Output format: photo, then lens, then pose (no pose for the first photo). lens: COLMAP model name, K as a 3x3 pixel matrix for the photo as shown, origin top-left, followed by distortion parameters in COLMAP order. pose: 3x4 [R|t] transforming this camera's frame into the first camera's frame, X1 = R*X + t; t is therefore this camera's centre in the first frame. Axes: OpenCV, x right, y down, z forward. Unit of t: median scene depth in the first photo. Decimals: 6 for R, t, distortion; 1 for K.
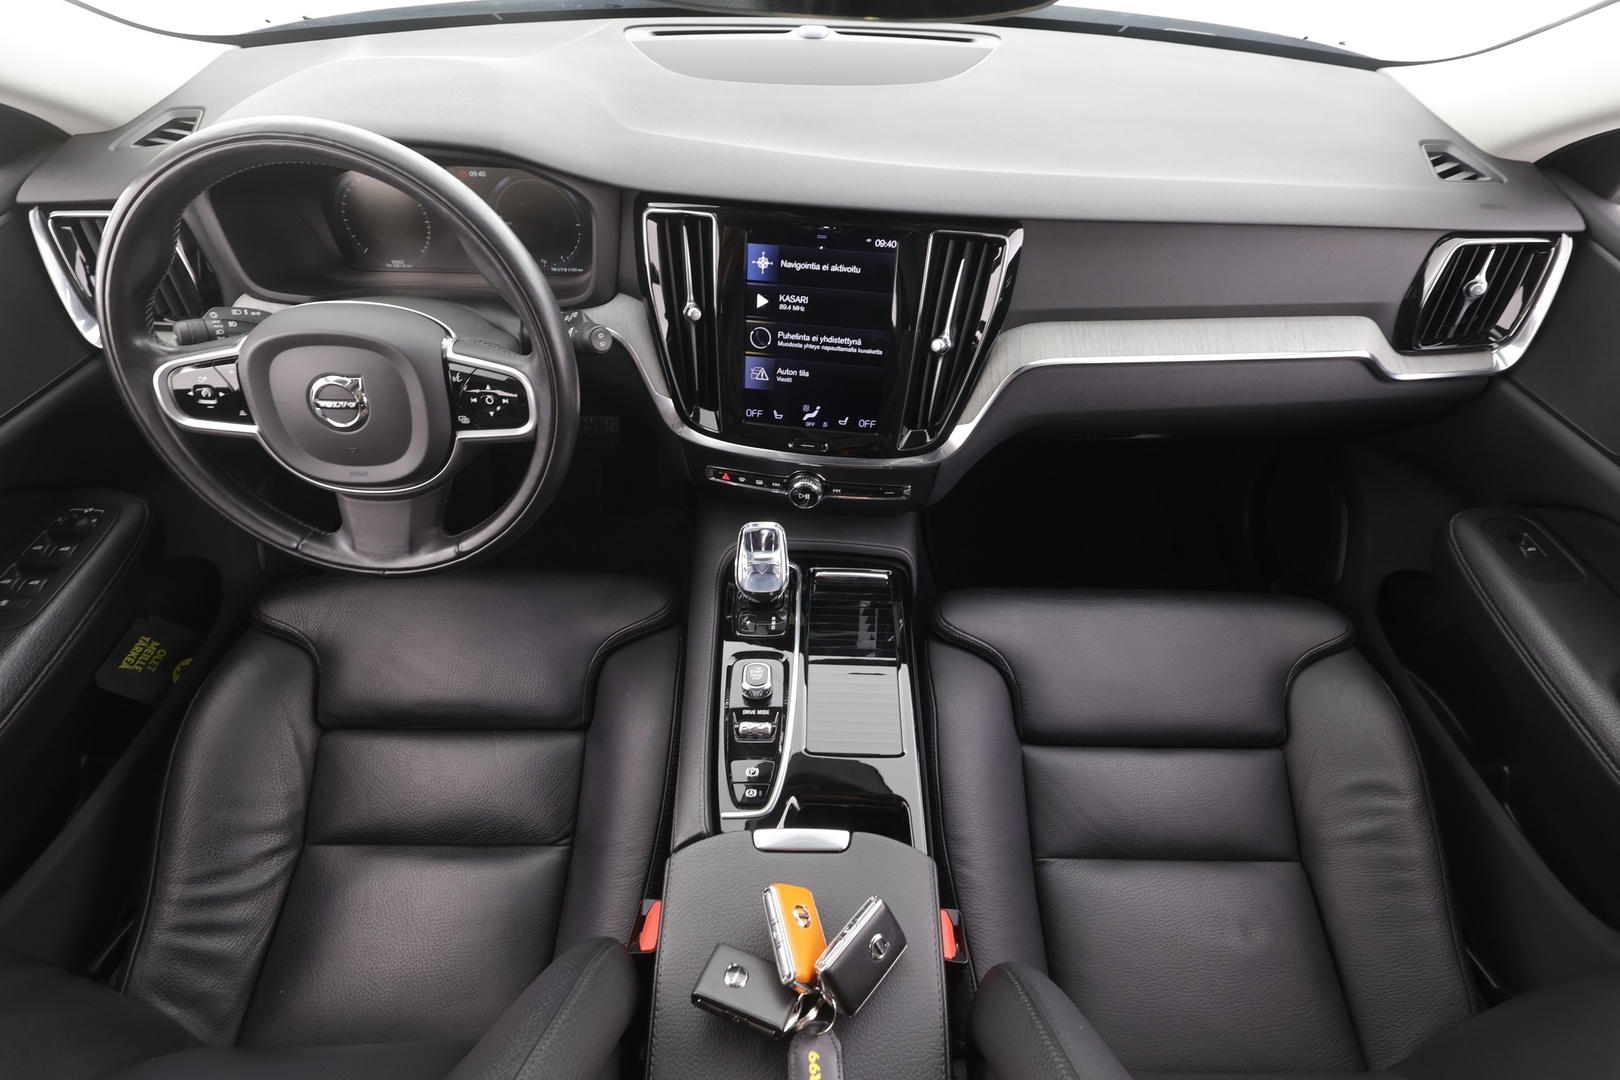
lens RADIAL K [[795.1, 0, 813.8], [0, 795.1, 531.3], [0, 0, 1]] dist [0.008324, -0.002290]
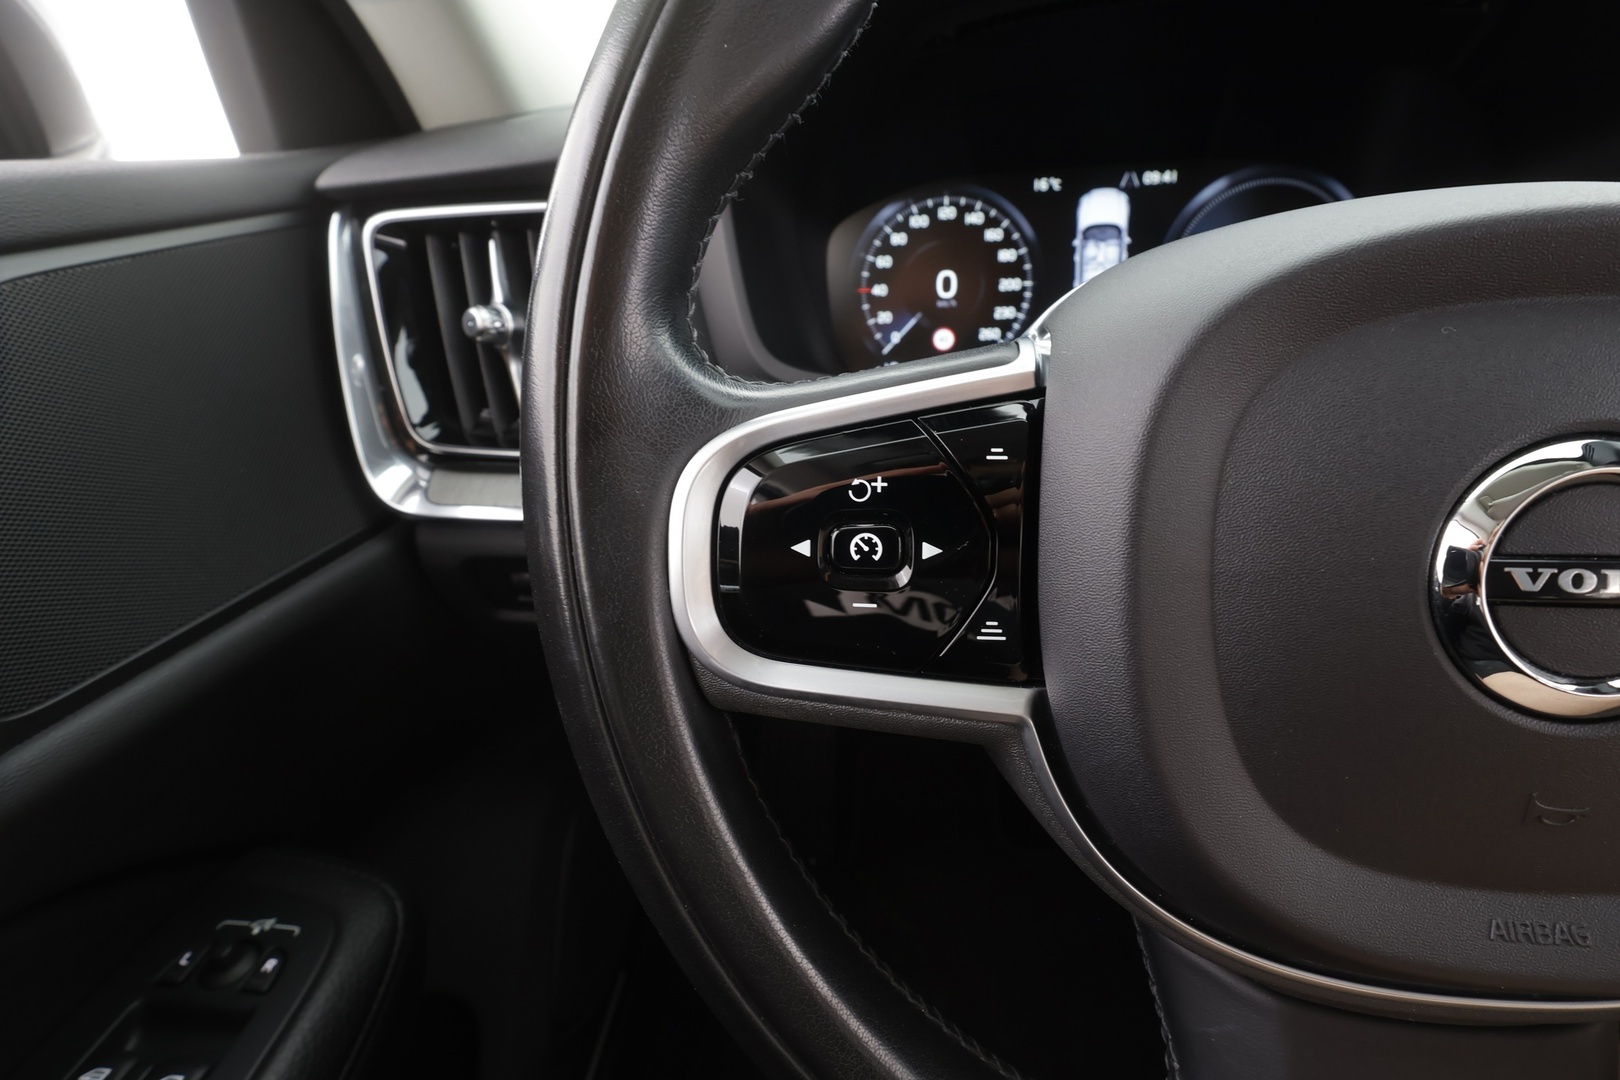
lens RADIAL K [[766.8, 0, 814.1], [0, 766.8, 535.8], [0, 0, 1]] dist [-0.003233, 0.002108]
pose [[0.993050, -0.025304, -0.114944, -0.643763], [-0.016235, 0.937831, -0.346713, -0.083298], [0.116571, 0.346169, 0.930902, 0.672954]]
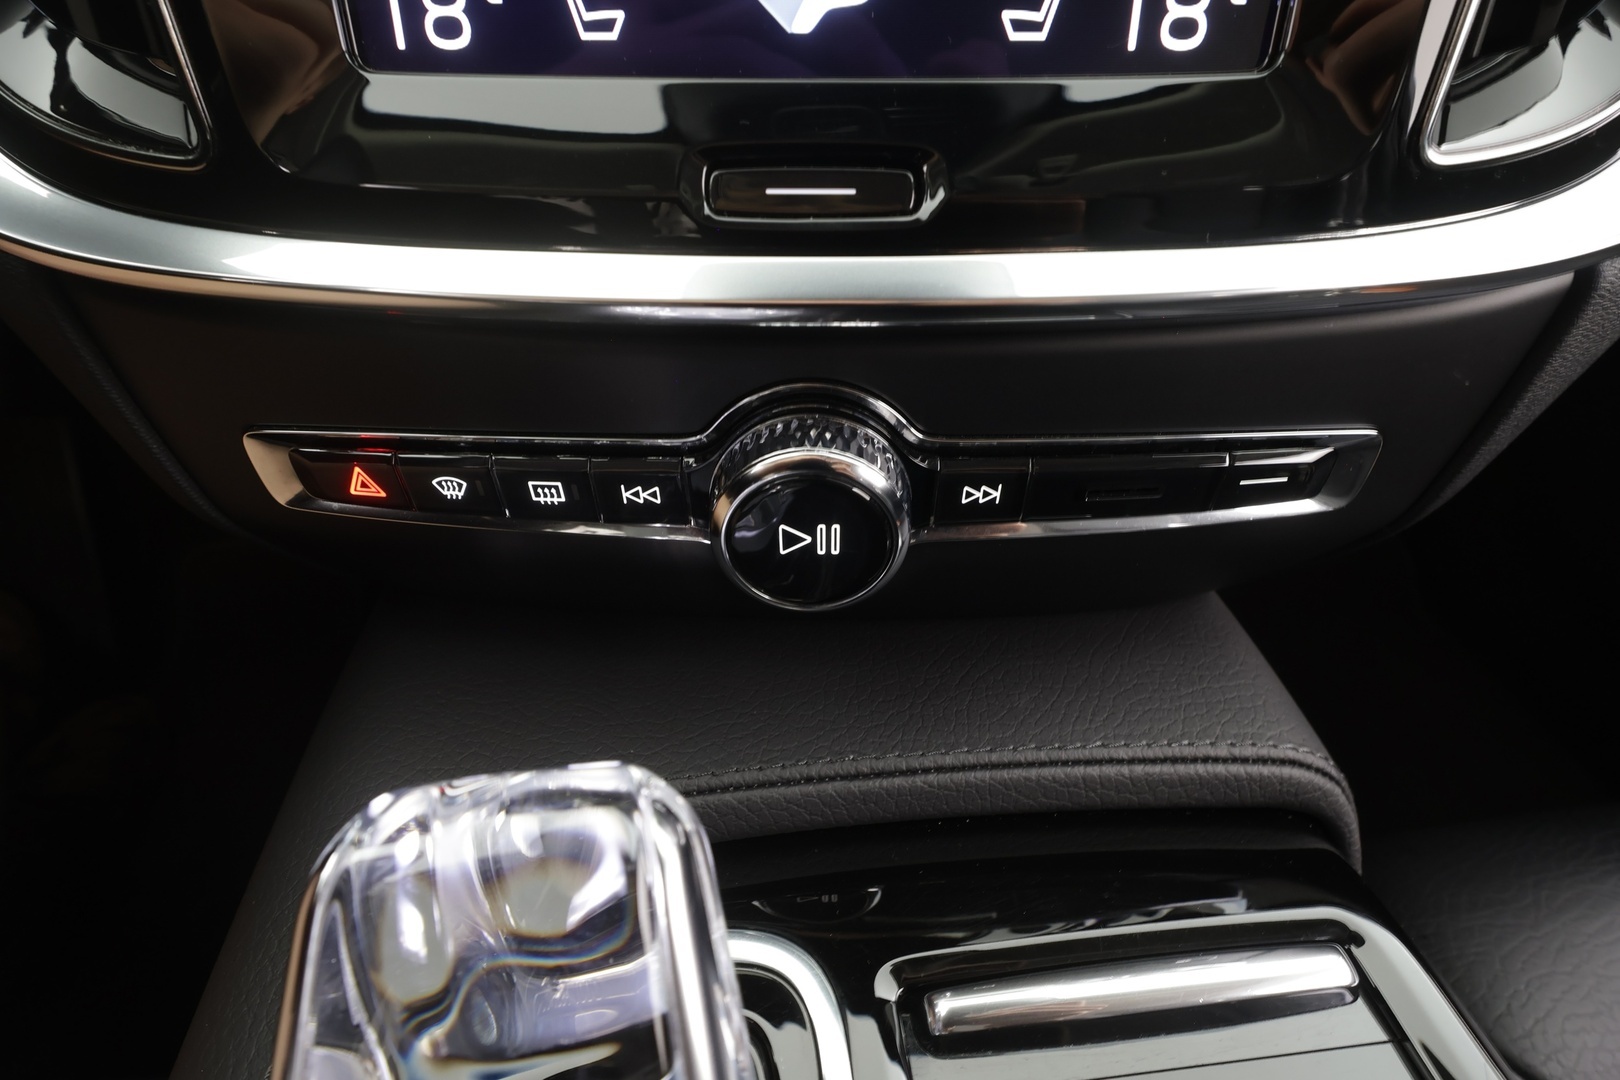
lens RADIAL K [[766.8, 0, 819.8], [0, 766.8, 528.3], [0, 0, 1]] dist [-0.003233, 0.002108]
pose [[0.990899, -0.096266, 0.094084, -0.026562], [0.105215, 0.989873, -0.095296, -0.033230], [-0.083957, 0.104327, 0.990993, 0.904579]]
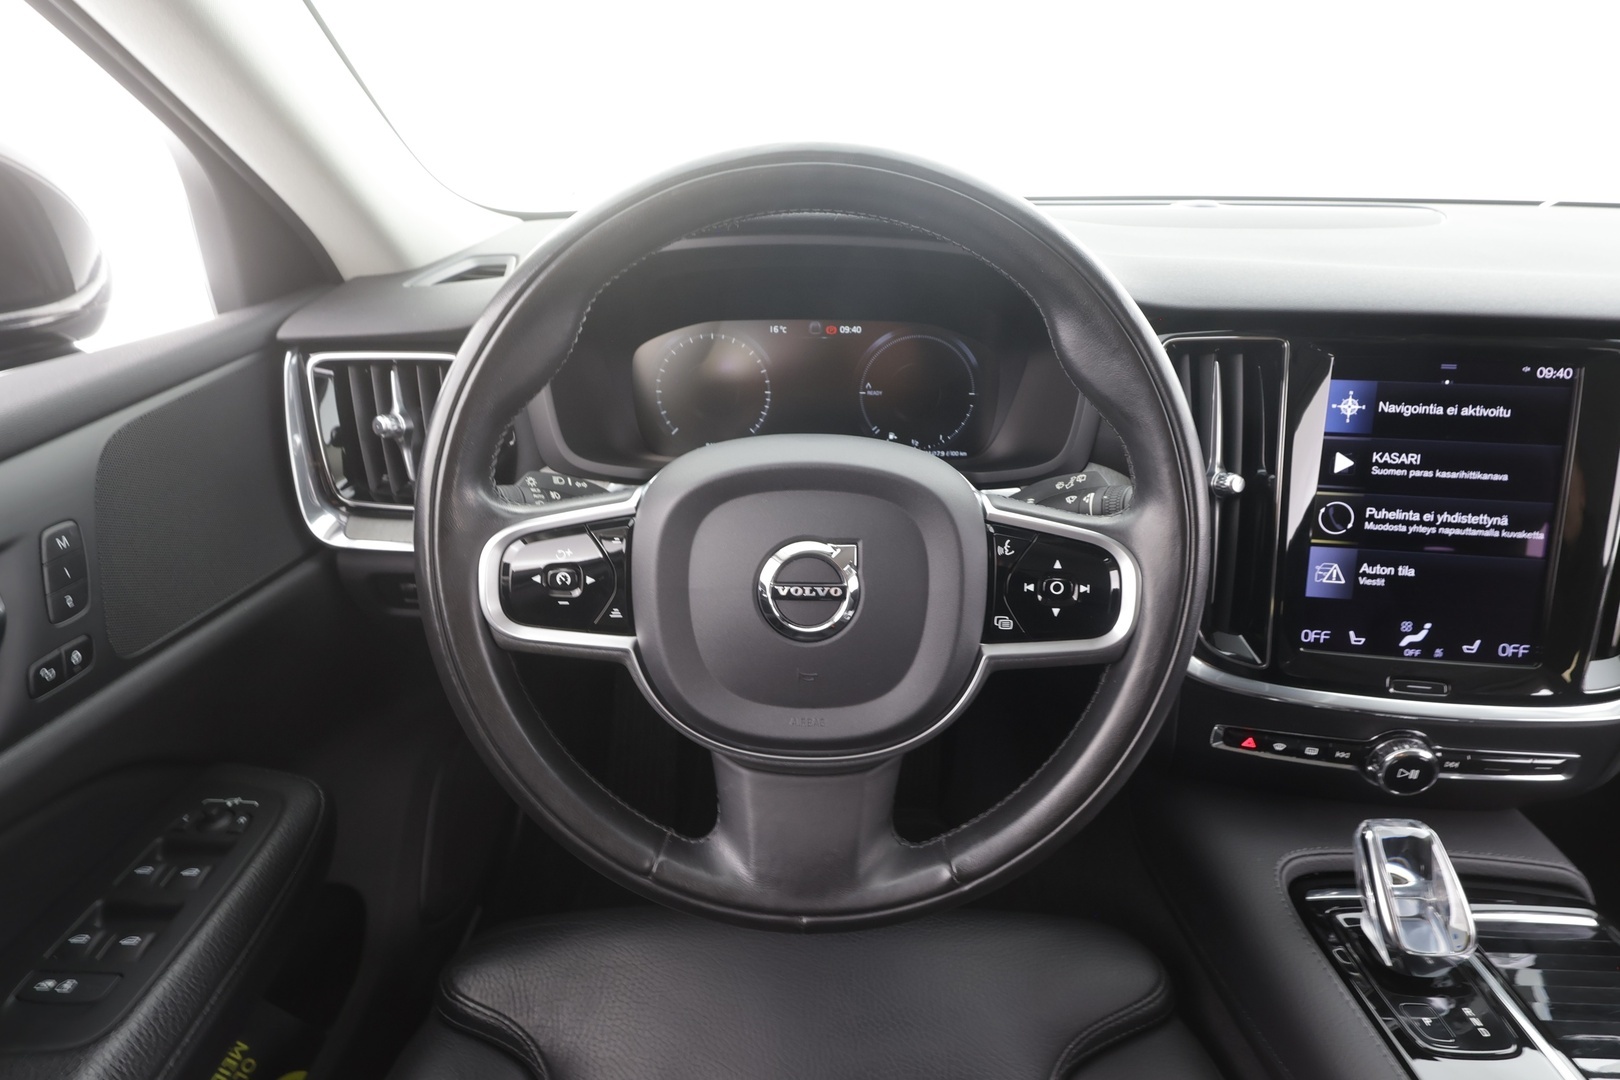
lens RADIAL K [[795.1, 0, 803.9], [0, 795.1, 535.4], [0, 0, 1]] dist [0.008324, -0.002290]
pose [[0.999954, -0.006259, -0.007244, -0.501612], [0.003271, 0.934526, -0.355881, 0.001536], [0.008997, 0.355841, 0.934503, 0.392154]]
